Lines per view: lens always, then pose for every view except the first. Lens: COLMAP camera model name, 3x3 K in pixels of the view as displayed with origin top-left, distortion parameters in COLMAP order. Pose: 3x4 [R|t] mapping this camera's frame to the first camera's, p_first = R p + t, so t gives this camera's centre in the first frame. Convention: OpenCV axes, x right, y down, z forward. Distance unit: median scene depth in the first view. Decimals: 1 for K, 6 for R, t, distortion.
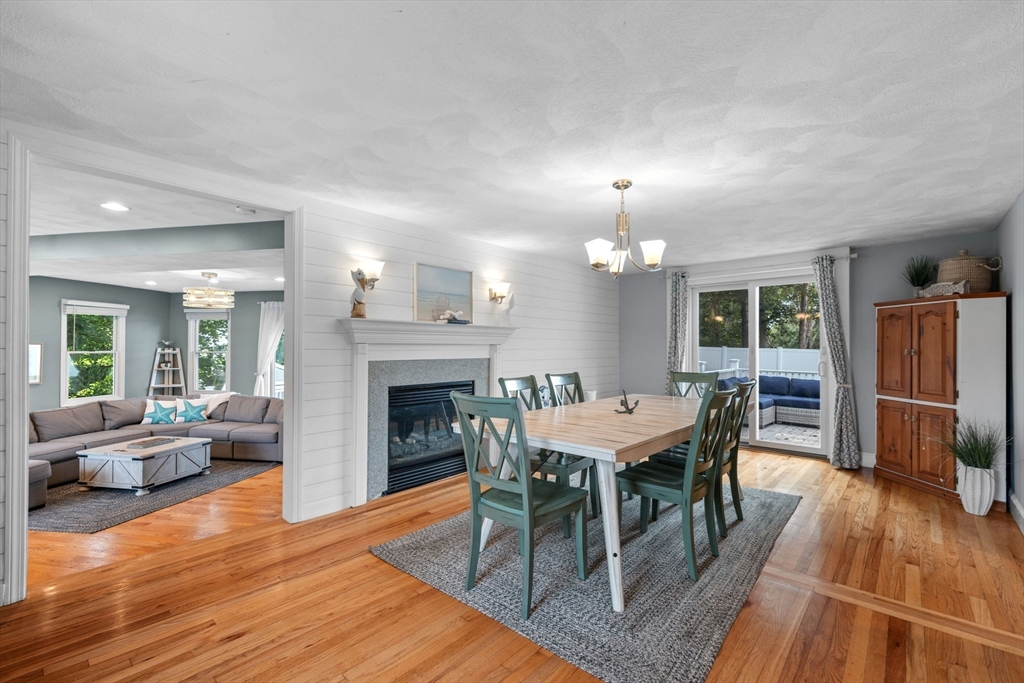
lens RADIAL K [[451.9, 0, 512.0], [0, 451.9, 341.5], [0, 0, 1]] dist [-0.001448, -0.000357]
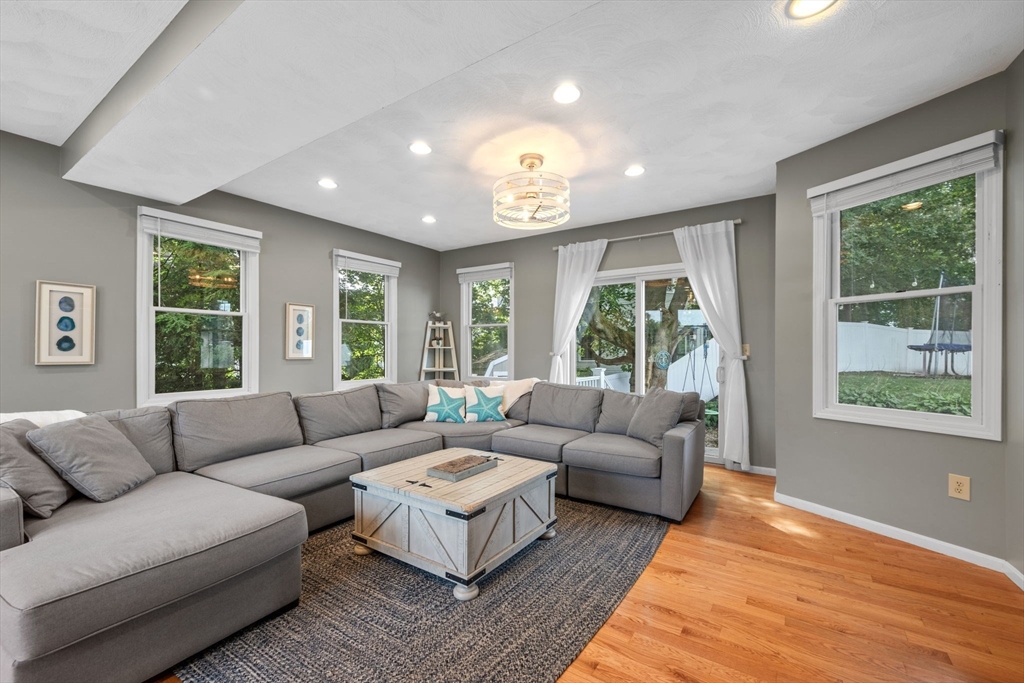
lens RADIAL K [[451.9, 0, 512.0], [0, 451.9, 341.5], [0, 0, 1]] dist [-0.001448, -0.000357]
pose [[0.912356, -0.007439, -0.409331, -0.420563], [0.008193, 0.999966, 0.000088, 0.065159], [0.409316, -0.003434, 0.912386, 0.435890]]
